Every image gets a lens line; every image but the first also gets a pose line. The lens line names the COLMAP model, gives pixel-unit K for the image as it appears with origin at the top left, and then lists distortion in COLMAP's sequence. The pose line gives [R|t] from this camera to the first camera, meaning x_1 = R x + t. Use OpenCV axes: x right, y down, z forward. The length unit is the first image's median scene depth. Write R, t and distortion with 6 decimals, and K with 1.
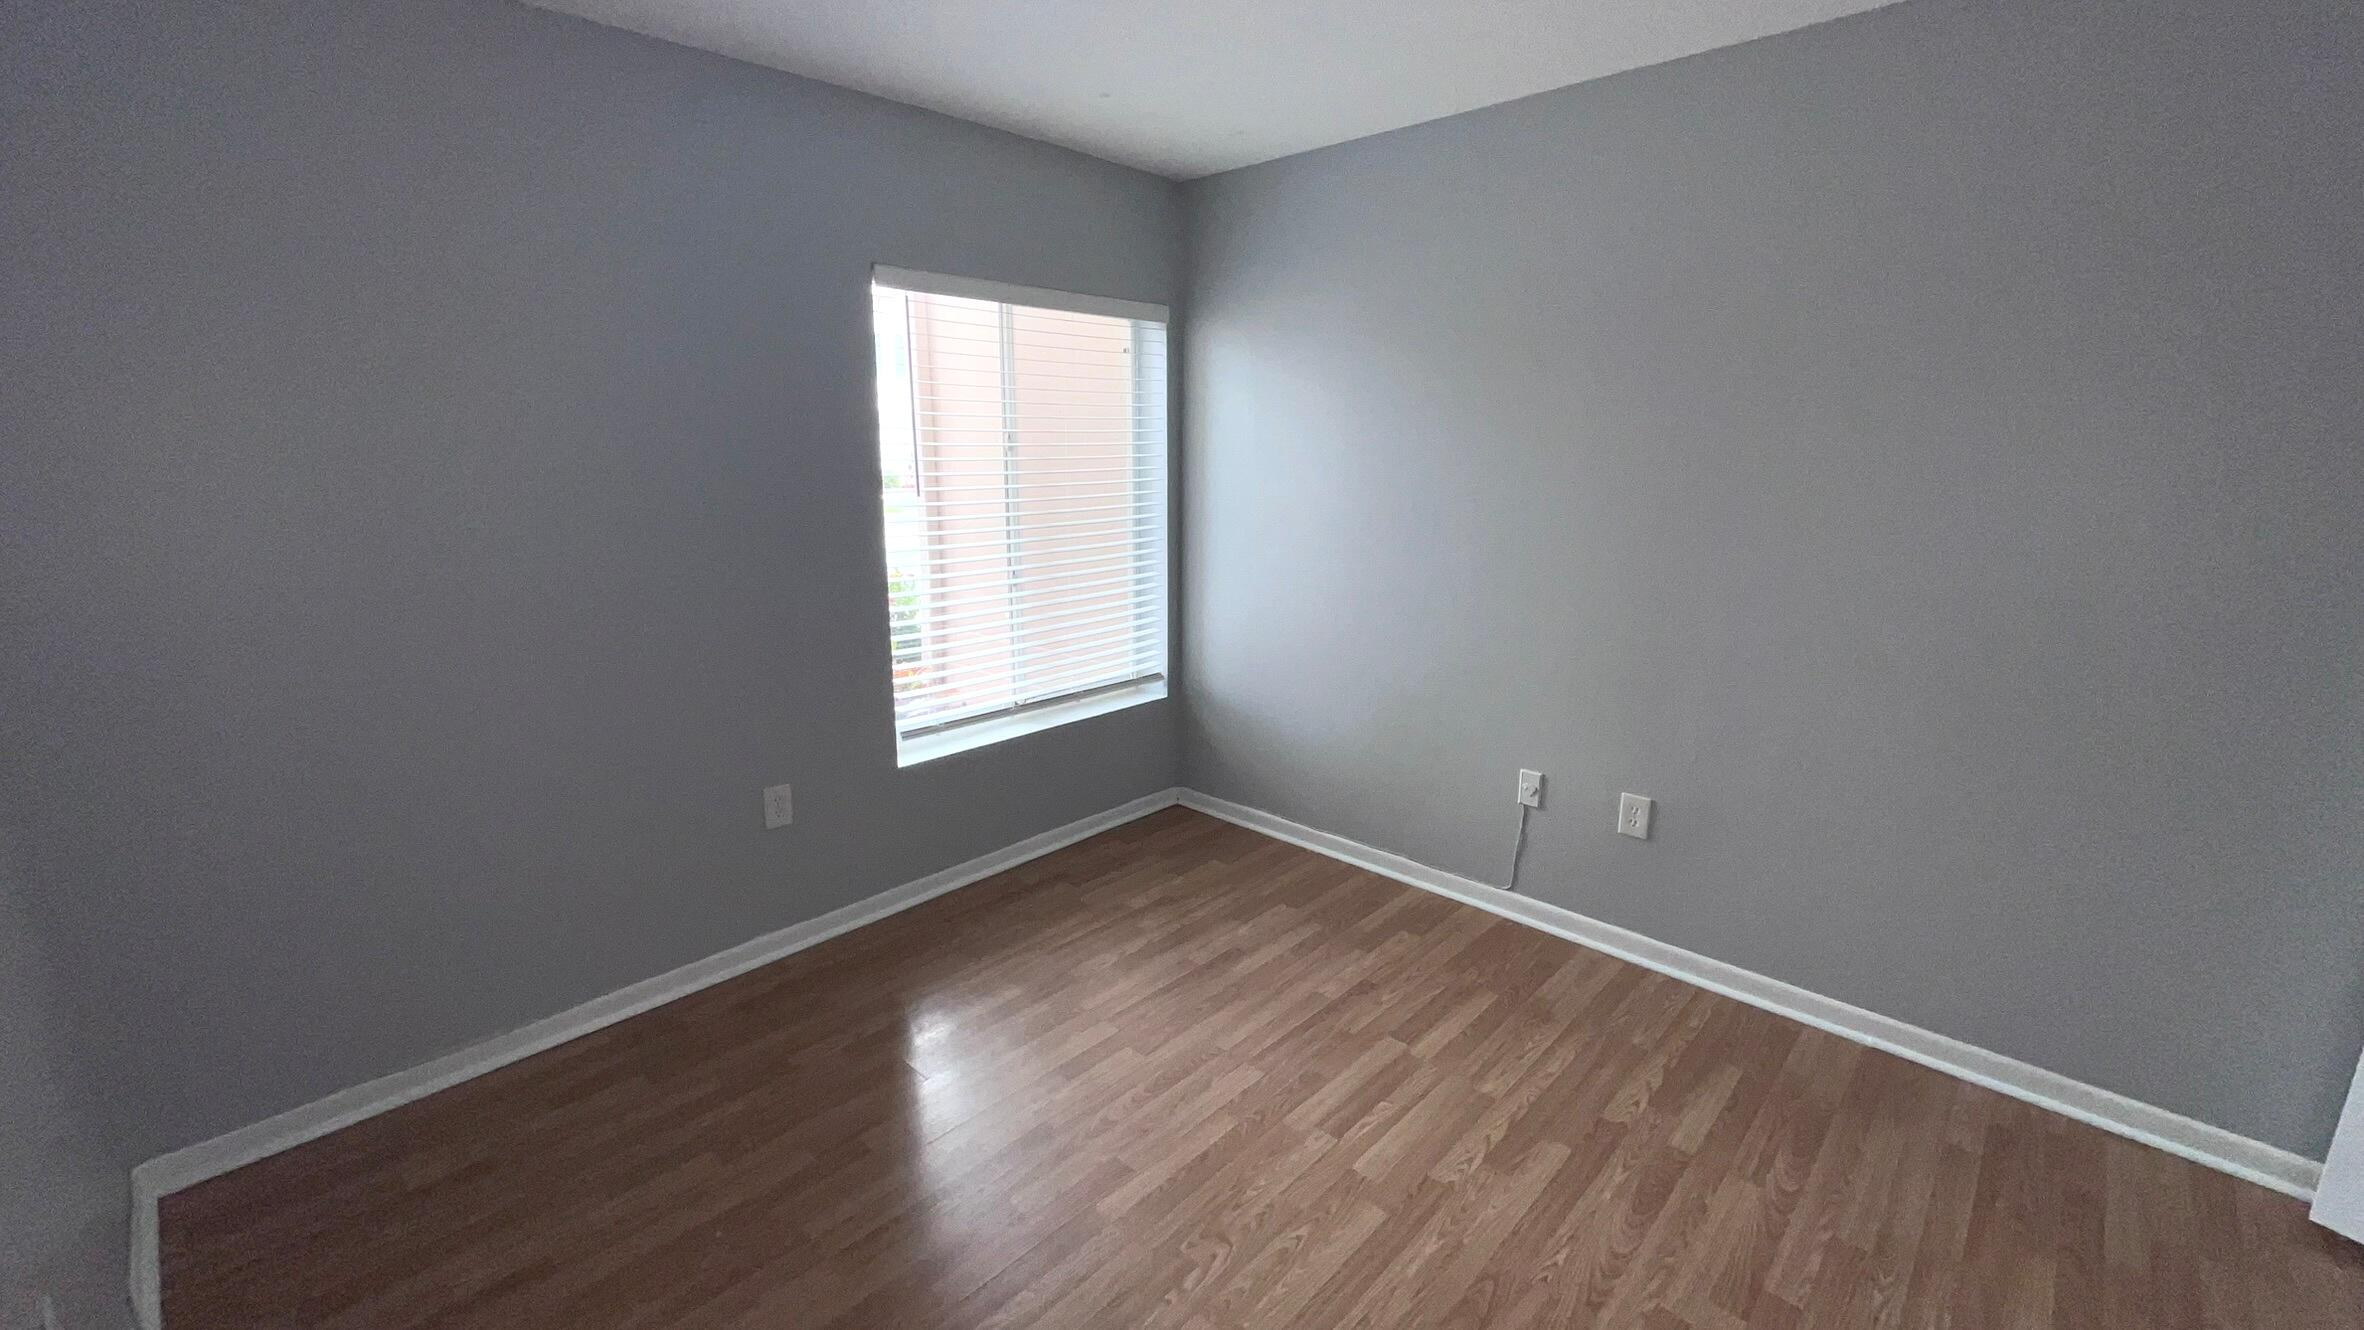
lens RADIAL K [[956.7, 0, 1182.8], [0, 956.7, 663.8], [0, 0, 1]] dist [-0.002651, -0.000571]
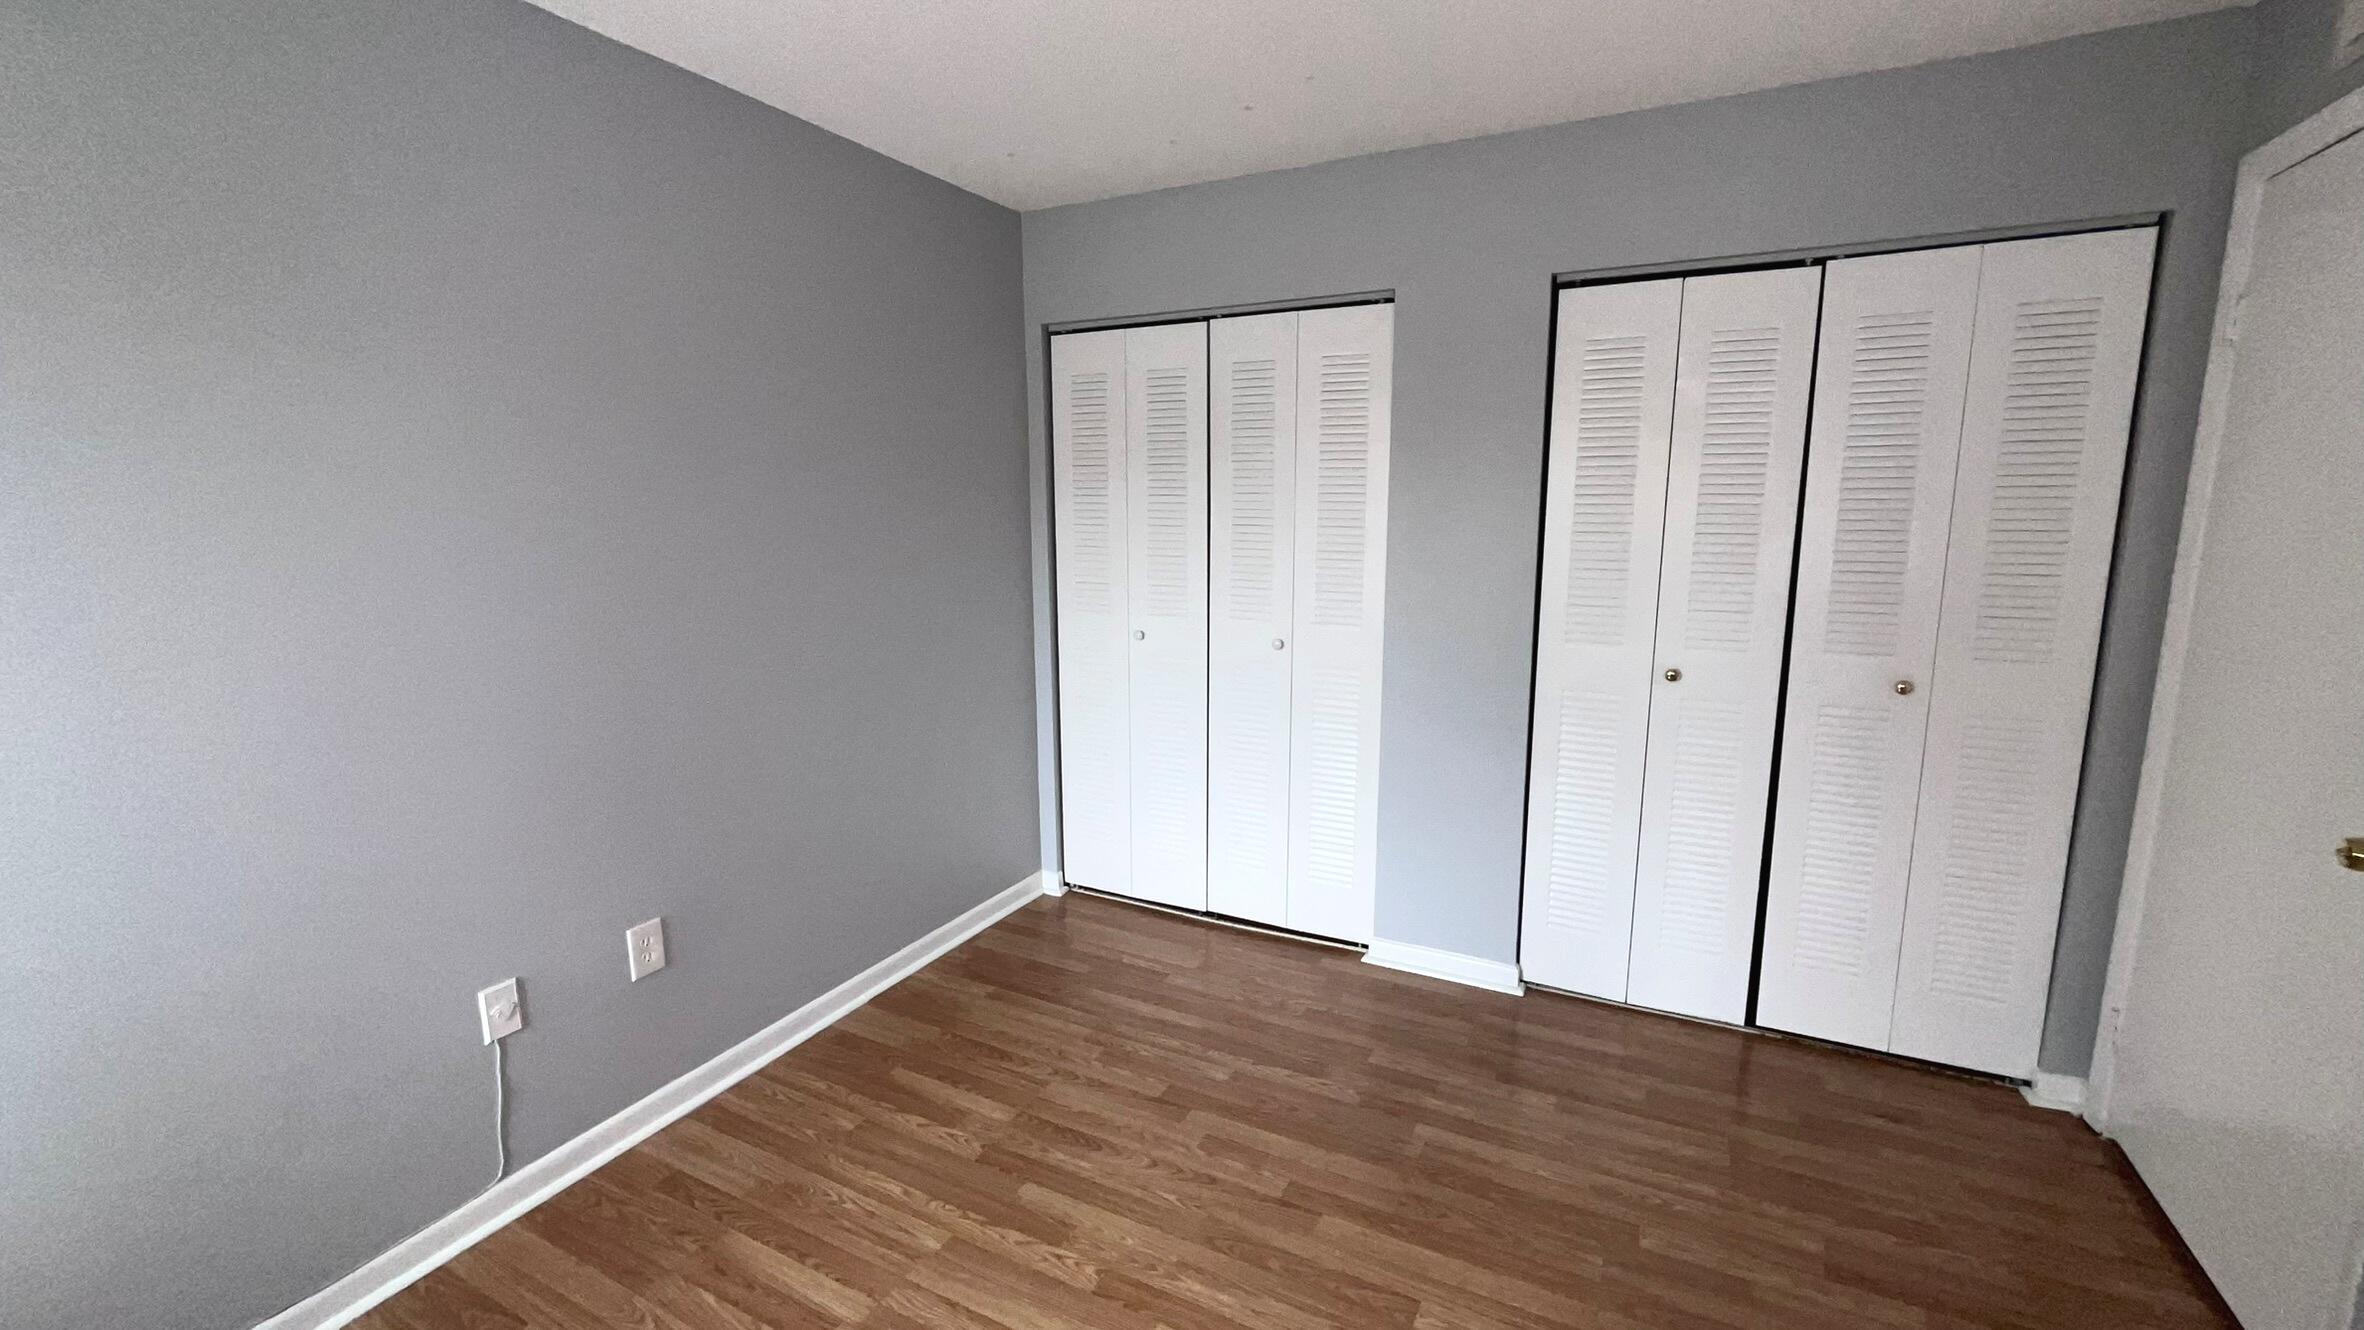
lens RADIAL K [[956.7, 0, 1182.8], [0, 956.7, 663.8], [0, 0, 1]] dist [-0.002651, -0.000571]
pose [[-0.286880, -0.165174, 0.943619, -0.438614], [0.214418, 0.948961, 0.231297, -0.184213], [-0.933662, 0.268684, -0.236822, 0.816920]]
